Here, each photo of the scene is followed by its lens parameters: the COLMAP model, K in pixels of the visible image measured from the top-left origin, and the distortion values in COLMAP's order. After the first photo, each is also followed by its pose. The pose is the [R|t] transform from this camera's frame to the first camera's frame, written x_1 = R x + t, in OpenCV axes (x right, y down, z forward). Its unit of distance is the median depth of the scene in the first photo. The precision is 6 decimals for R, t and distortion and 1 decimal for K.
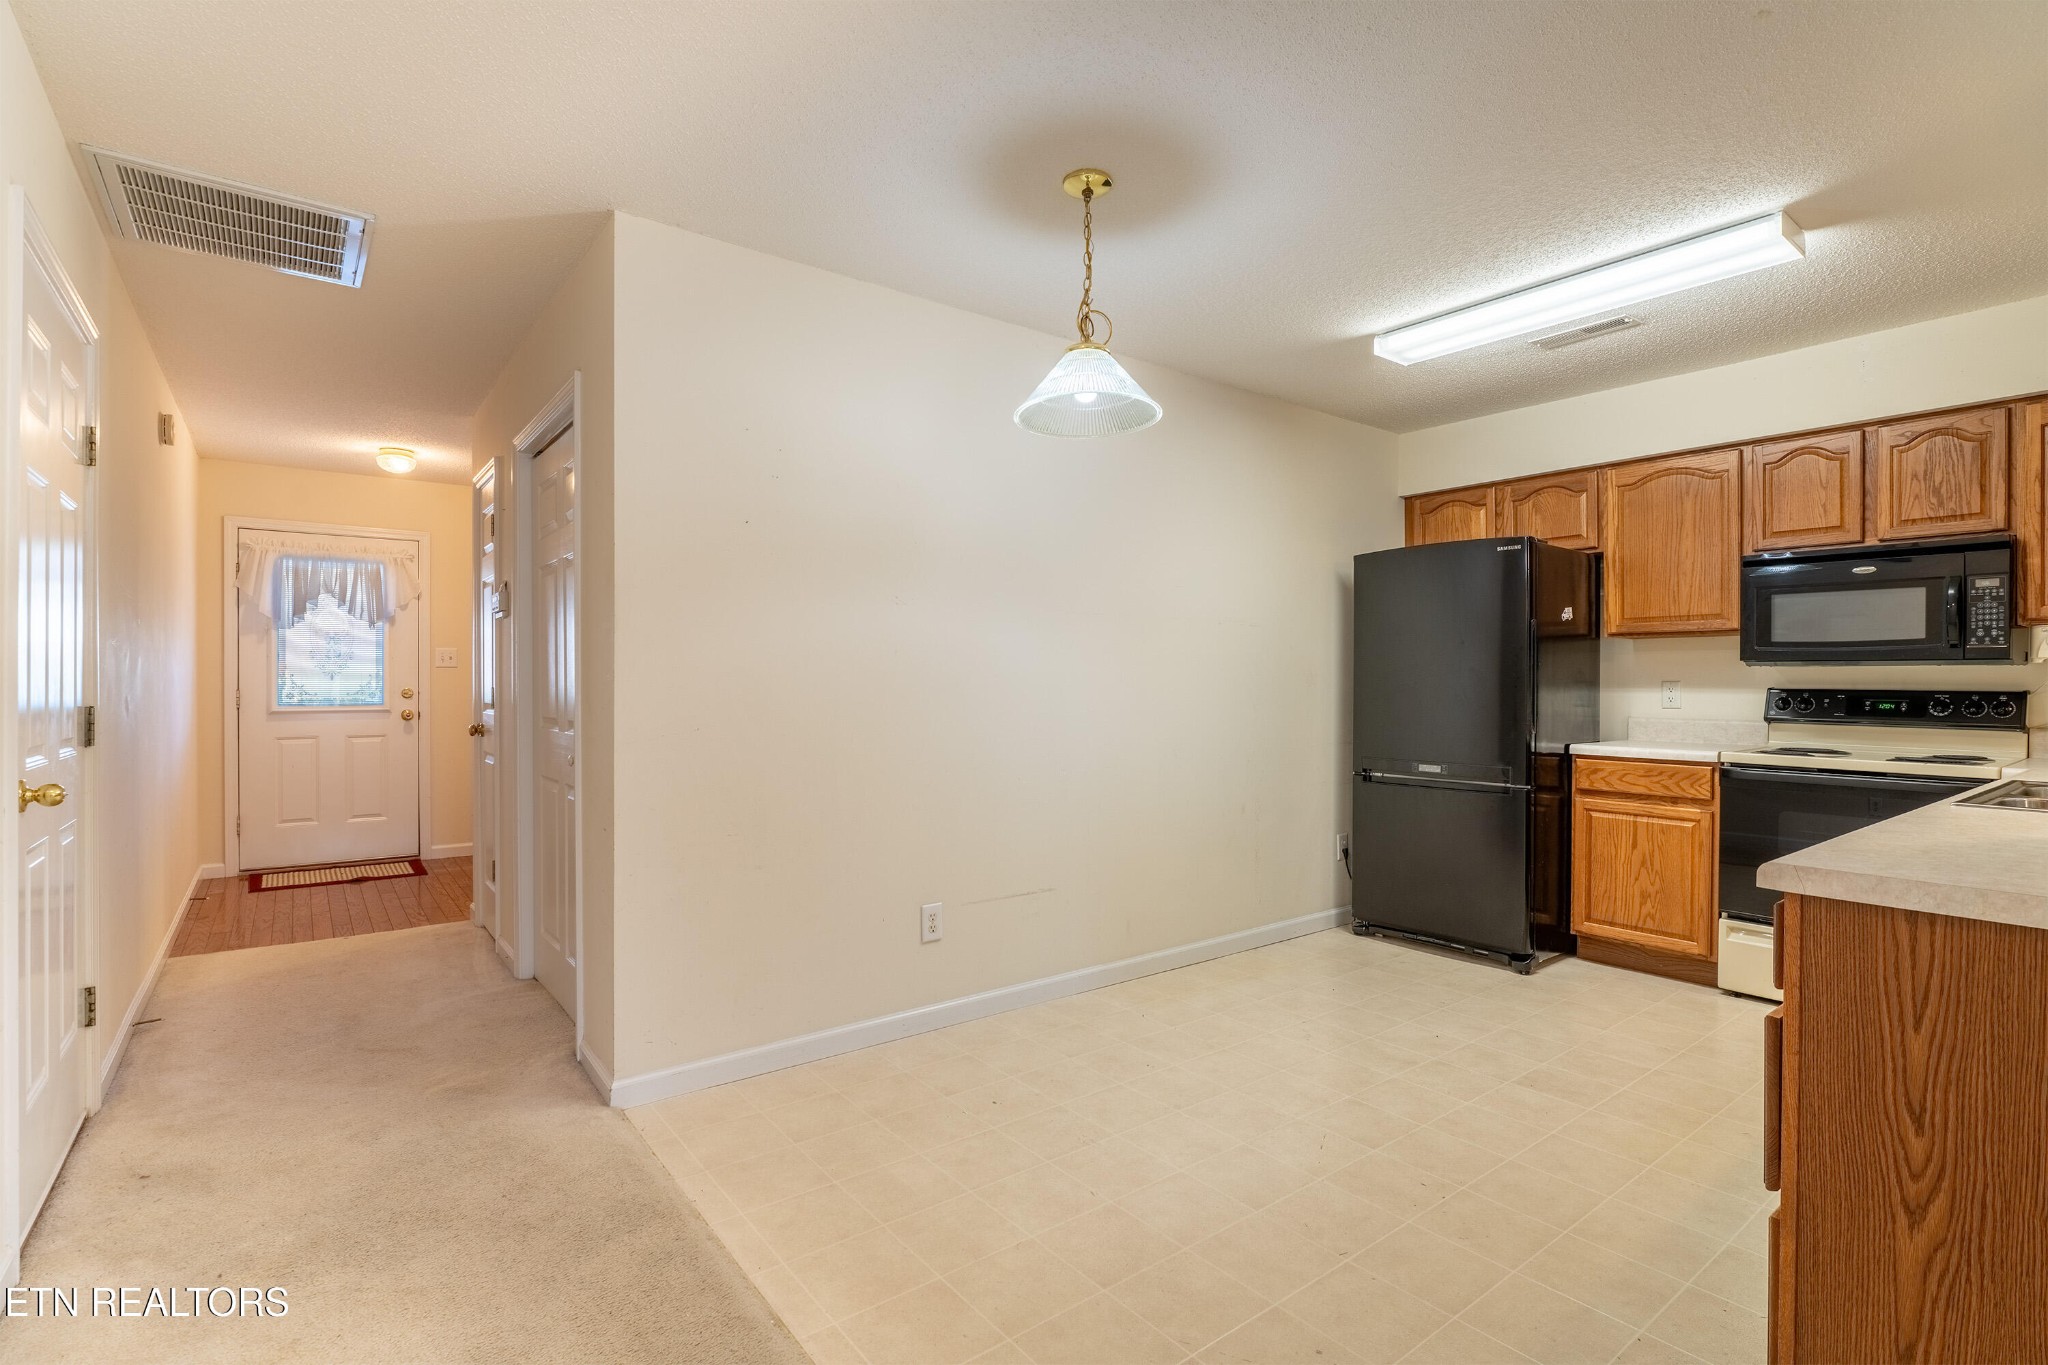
lens RADIAL K [[970.8, 0, 1011.7], [0, 970.8, 687.4], [0, 0, 1]] dist [-0.010183, -0.000288]
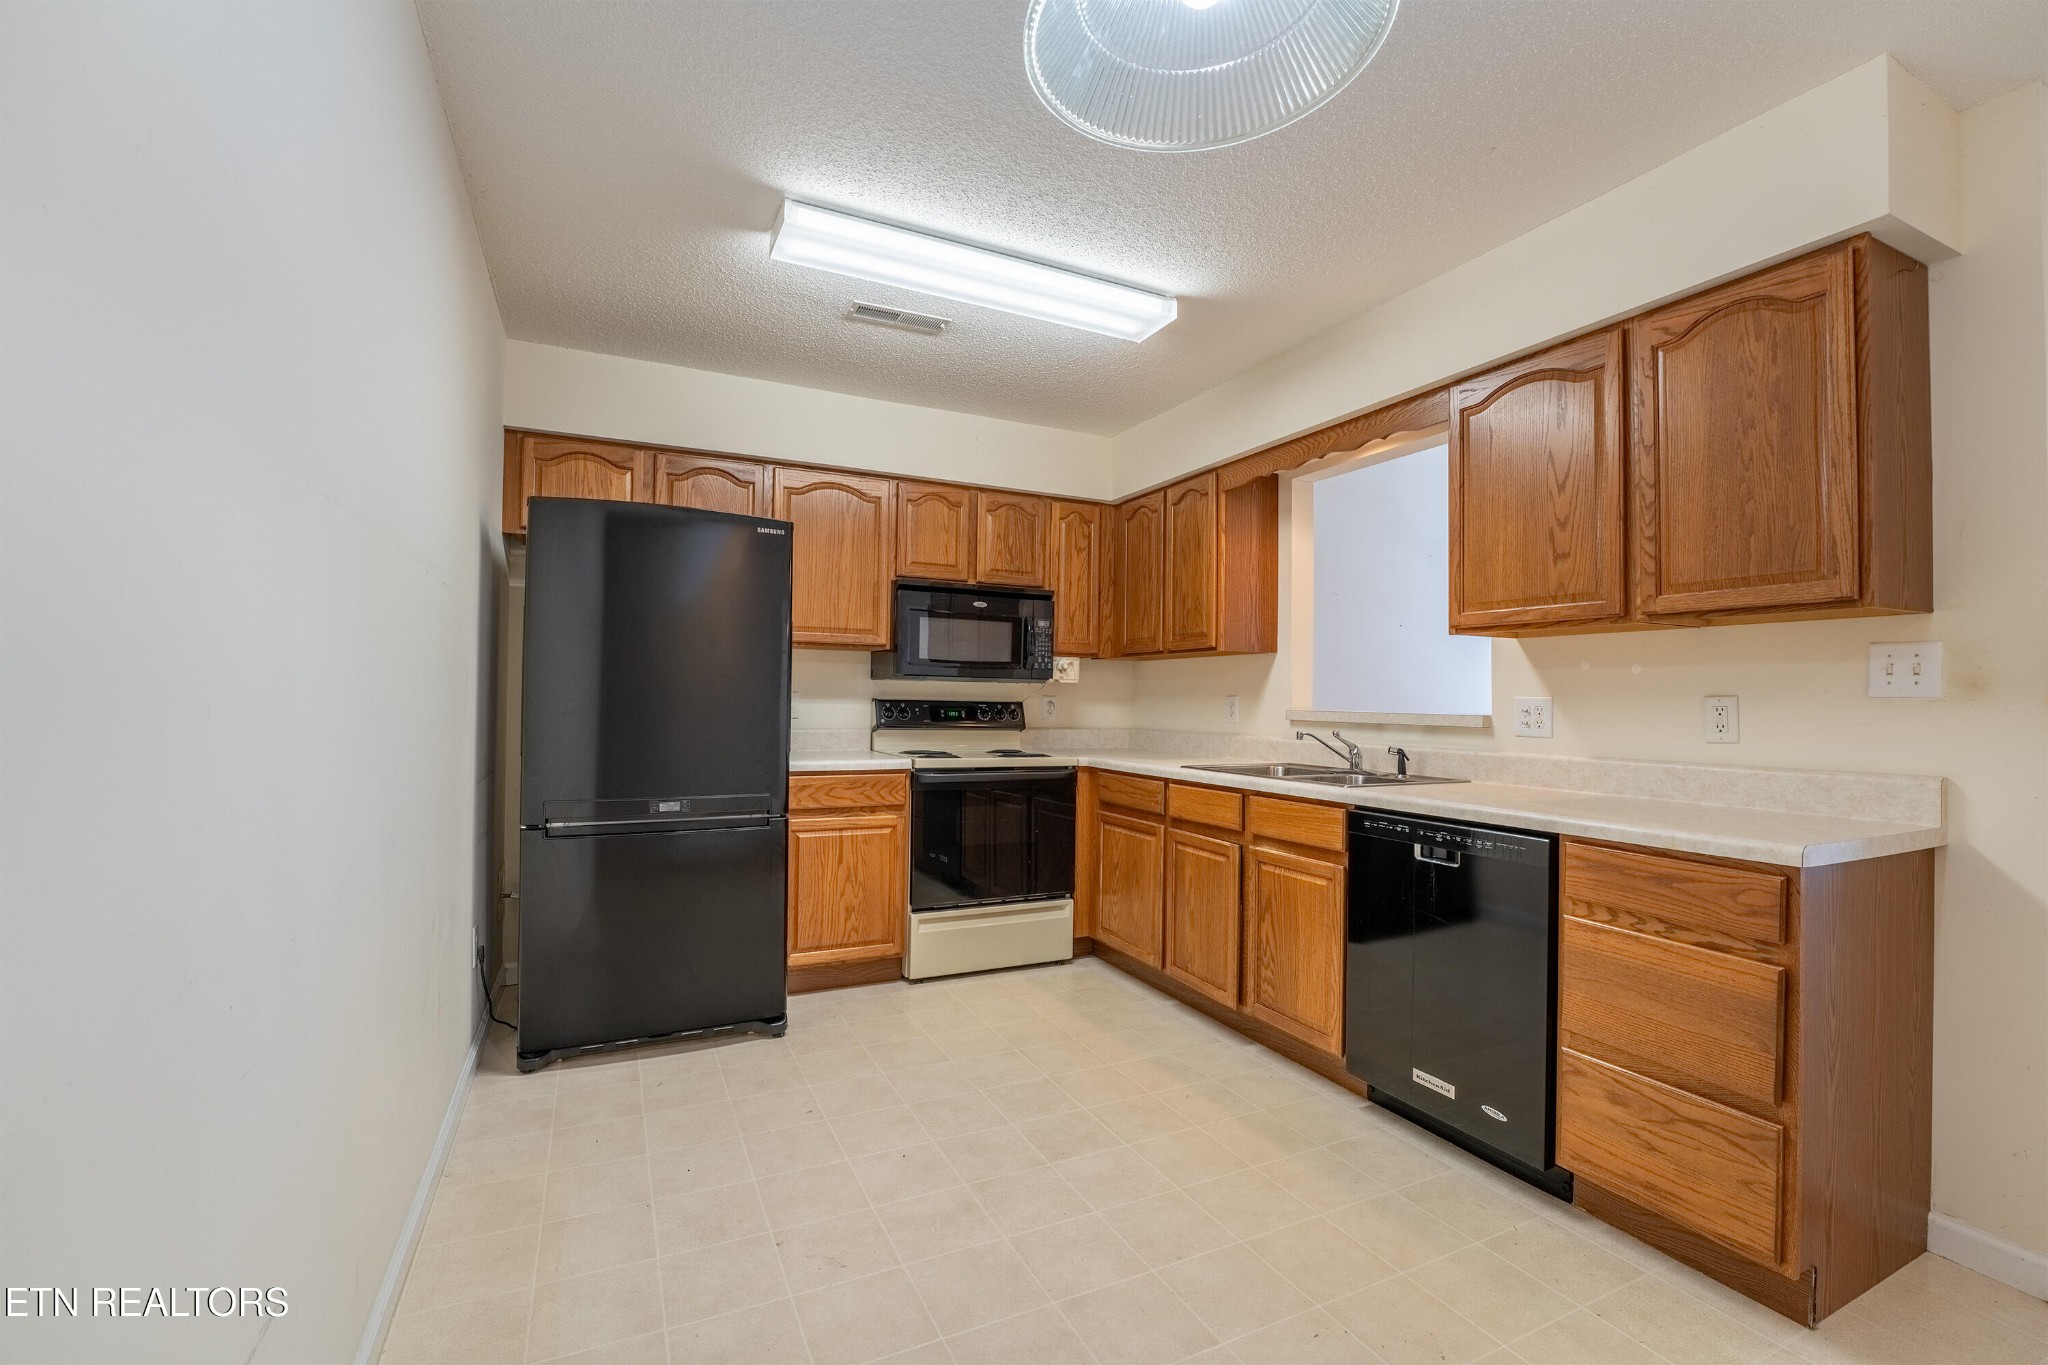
lens RADIAL K [[876.9, 0, 1016.9], [0, 876.9, 684.1], [0, 0, 1]] dist [-0.023298, 0.003454]
pose [[0.189571, 0.016220, 0.981733, -0.188029], [-0.006026, 0.999864, -0.015356, -0.001779], [-0.981849, -0.003005, 0.189643, 0.656108]]
